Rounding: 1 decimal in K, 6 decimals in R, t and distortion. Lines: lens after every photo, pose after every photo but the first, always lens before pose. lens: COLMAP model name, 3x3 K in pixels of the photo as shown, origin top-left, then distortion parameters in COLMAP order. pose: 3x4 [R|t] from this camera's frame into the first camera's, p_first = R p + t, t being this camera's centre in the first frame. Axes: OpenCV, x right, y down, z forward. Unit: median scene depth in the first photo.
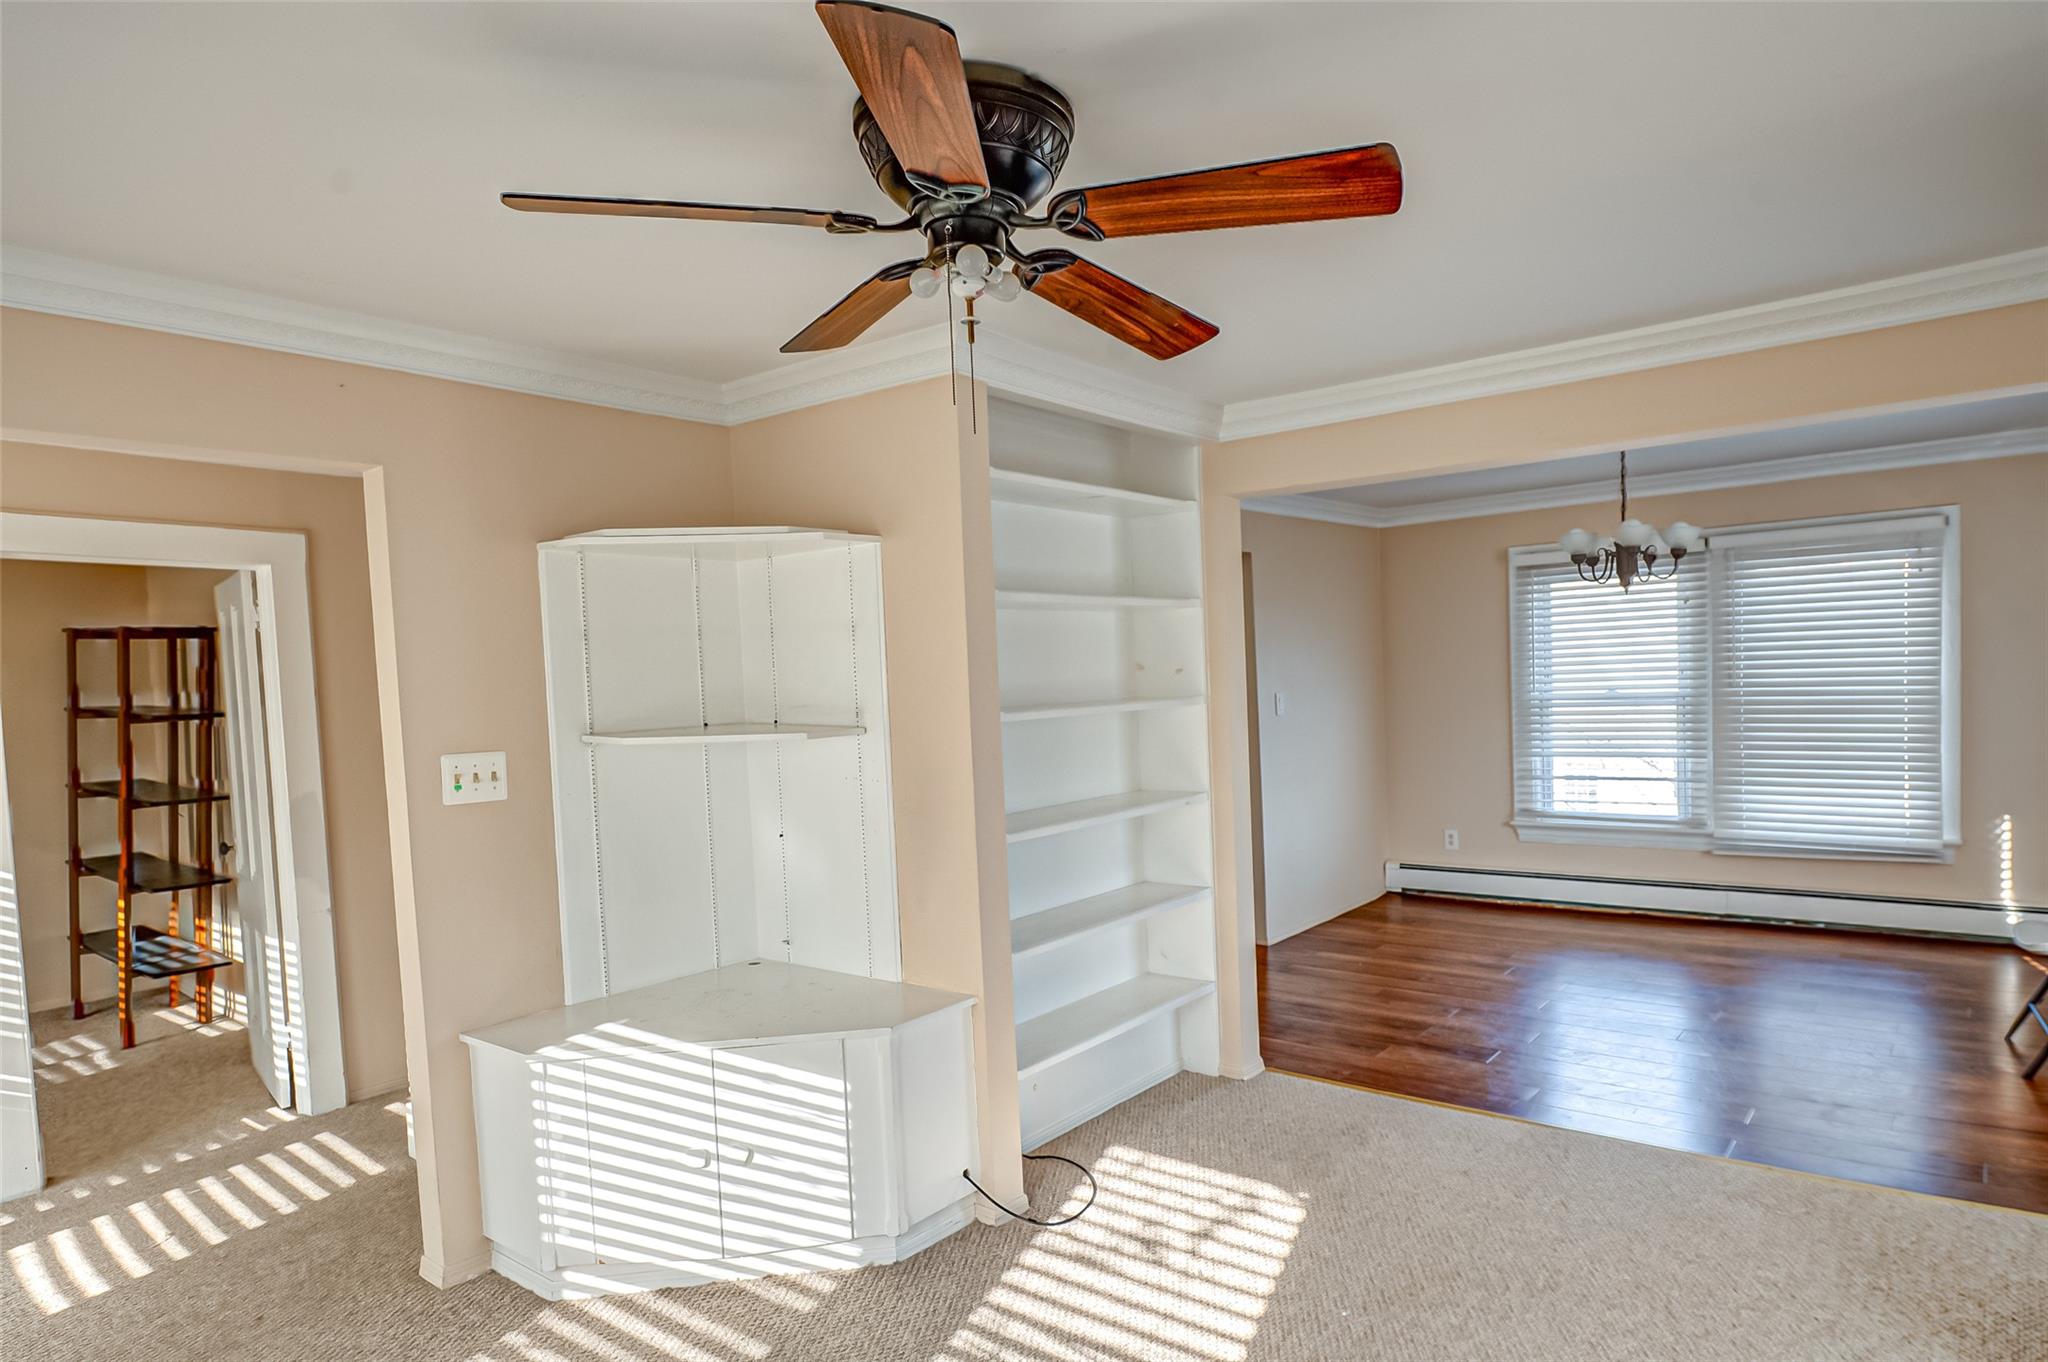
lens RADIAL K [[1130.1, 0, 1024.0], [0, 1130.1, 681.0], [0, 0, 1]] dist [0.014541, 0.000879]
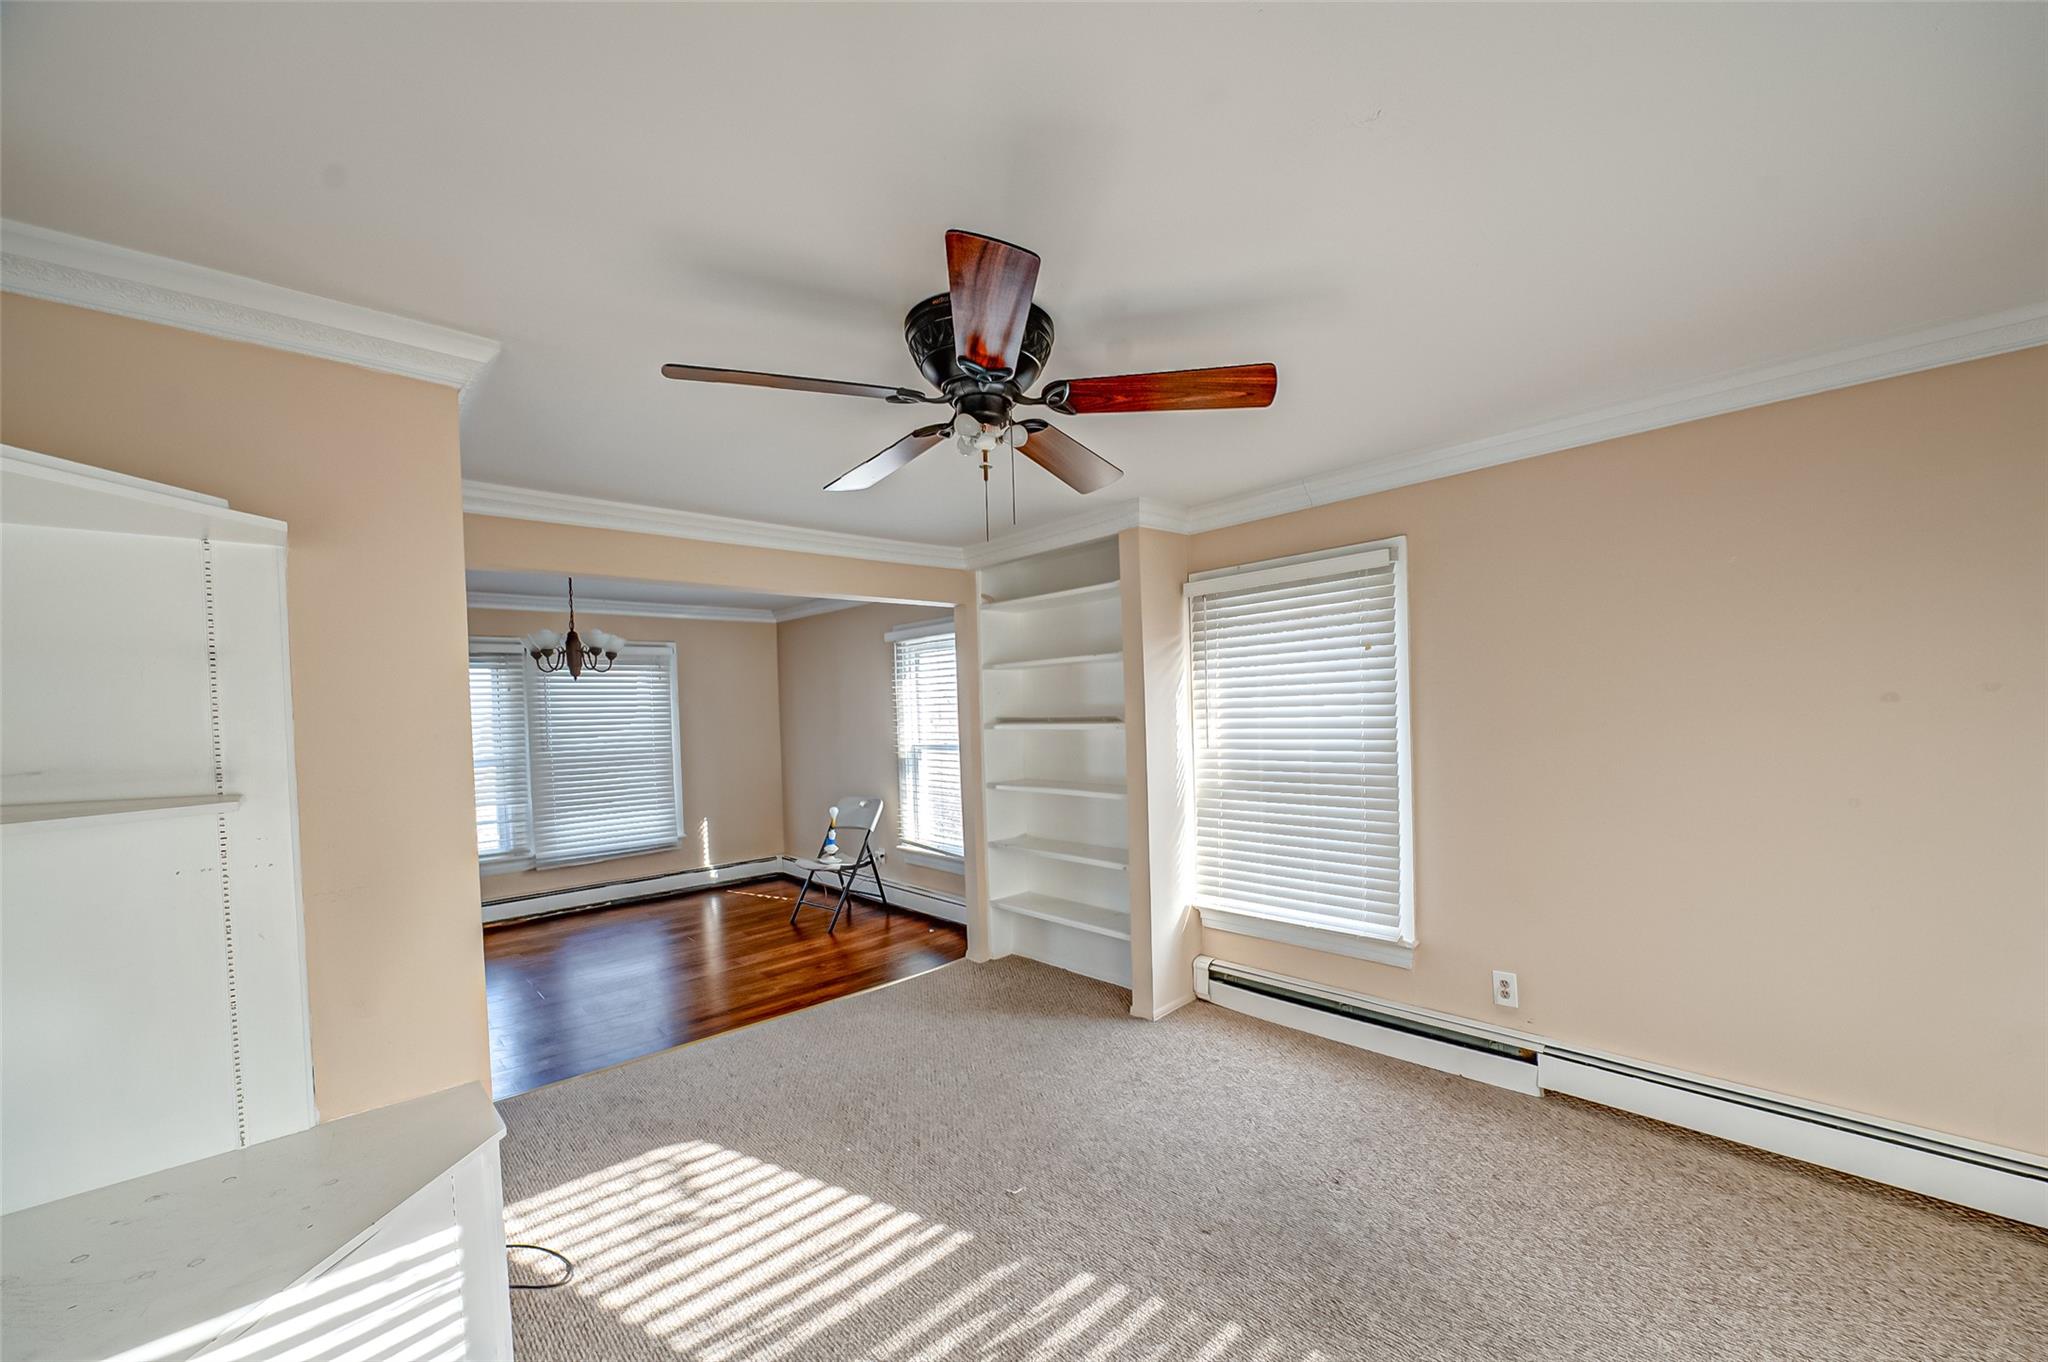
lens RADIAL K [[840.0, 0, 1026.4], [0, 840.0, 733.9], [0, 0, 1]] dist [-0.000340, -0.000009]
pose [[0.148815, 0.011738, 0.988795, -0.485806], [0.022610, 0.999628, -0.015269, 0.018921], [-0.988607, 0.024629, 0.148494, 0.368373]]
